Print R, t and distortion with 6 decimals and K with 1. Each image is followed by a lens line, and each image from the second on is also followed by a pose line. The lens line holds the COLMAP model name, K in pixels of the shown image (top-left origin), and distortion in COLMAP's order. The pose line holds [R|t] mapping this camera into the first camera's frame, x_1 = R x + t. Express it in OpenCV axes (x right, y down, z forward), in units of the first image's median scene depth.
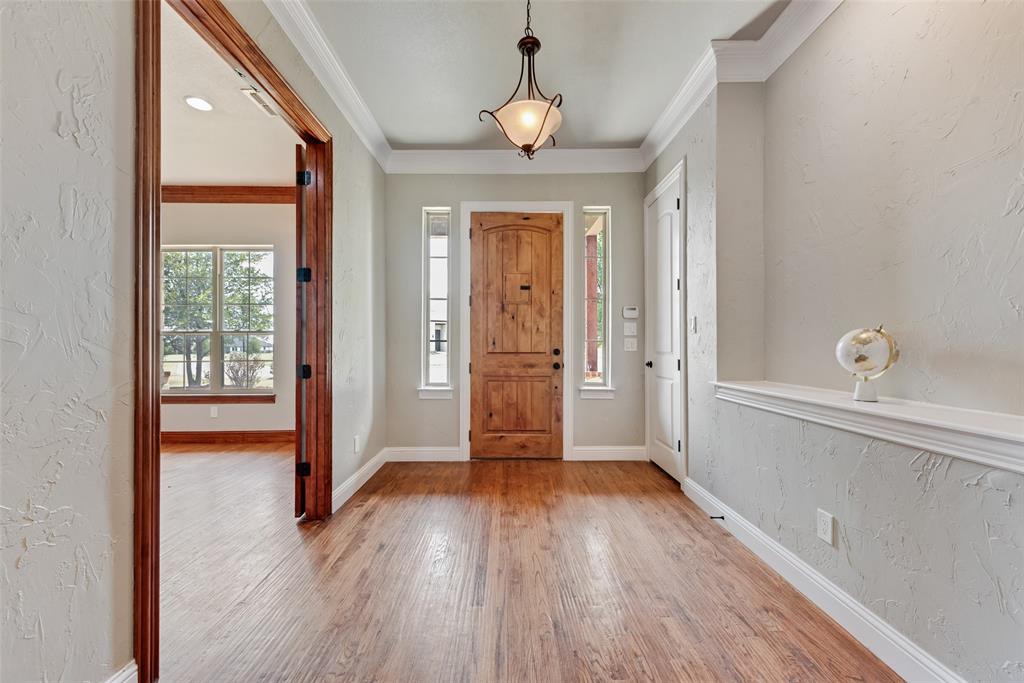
lens RADIAL K [[398.7, 0, 510.1], [0, 398.7, 343.2], [0, 0, 1]] dist [0.011867, -0.004406]
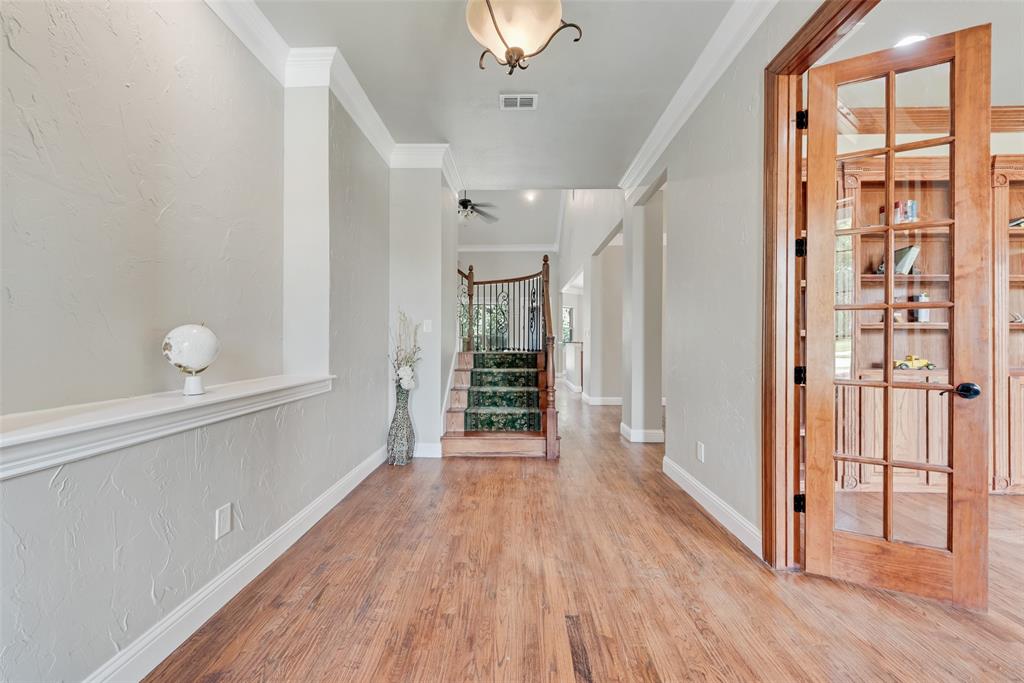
lens RADIAL K [[398.7, 0, 510.1], [0, 398.7, 343.2], [0, 0, 1]] dist [0.011867, -0.004406]
pose [[-0.999762, -0.003455, 0.021551, 0.044369], [-0.003625, 0.999963, -0.007849, 0.015535], [-0.021523, -0.007925, -0.999737, 1.965484]]
